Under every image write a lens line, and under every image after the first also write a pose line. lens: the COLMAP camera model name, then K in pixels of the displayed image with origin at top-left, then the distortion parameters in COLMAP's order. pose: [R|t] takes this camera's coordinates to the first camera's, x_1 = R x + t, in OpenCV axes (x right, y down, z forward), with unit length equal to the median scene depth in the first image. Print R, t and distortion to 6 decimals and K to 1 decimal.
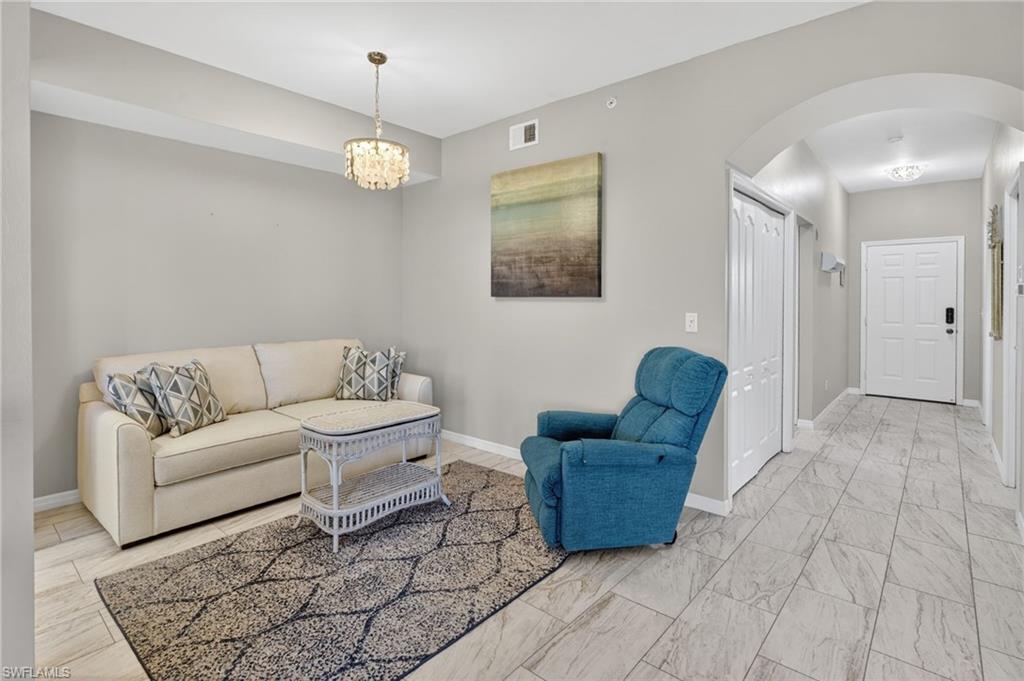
lens RADIAL K [[499.5, 0, 487.8], [0, 499.5, 305.7], [0, 0, 1]] dist [-0.005178, -0.000645]
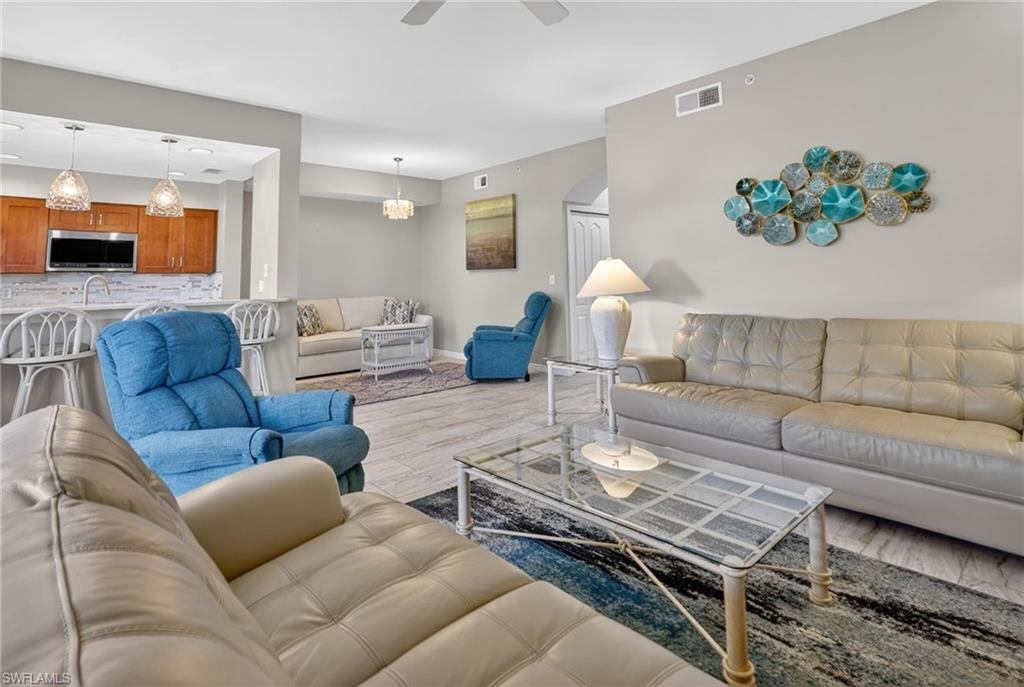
lens RADIAL K [[499.5, 0, 511.8], [0, 499.5, 226.2], [0, 0, 1]] dist [-0.005178, -0.000645]
pose [[0.997703, -0.030464, -0.060497, 0.343173], [0.023339, 0.993070, -0.115181, 0.043461], [0.063586, 0.113505, 0.991501, -0.945477]]
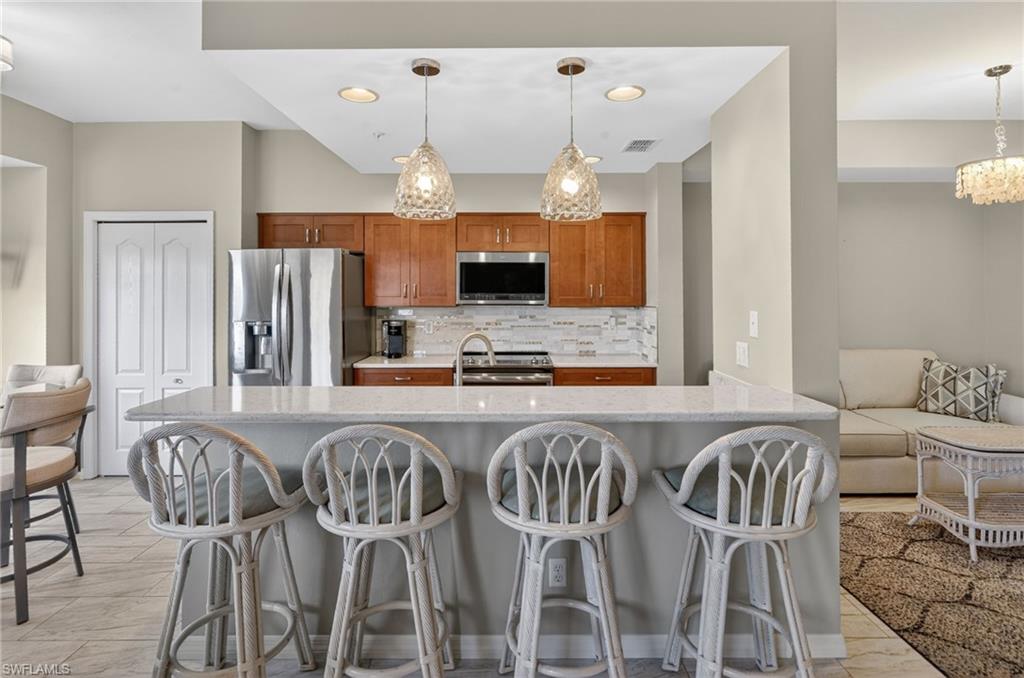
lens RADIAL K [[494.4, 0, 508.8], [0, 494.4, 284.9], [0, 0, 1]] dist [-0.000392, 0.000331]
pose [[0.674259, -0.006363, -0.738467, -0.137265], [-0.010238, 0.999786, -0.017963, -0.043132], [0.738424, 0.019672, 0.674050, -0.315076]]
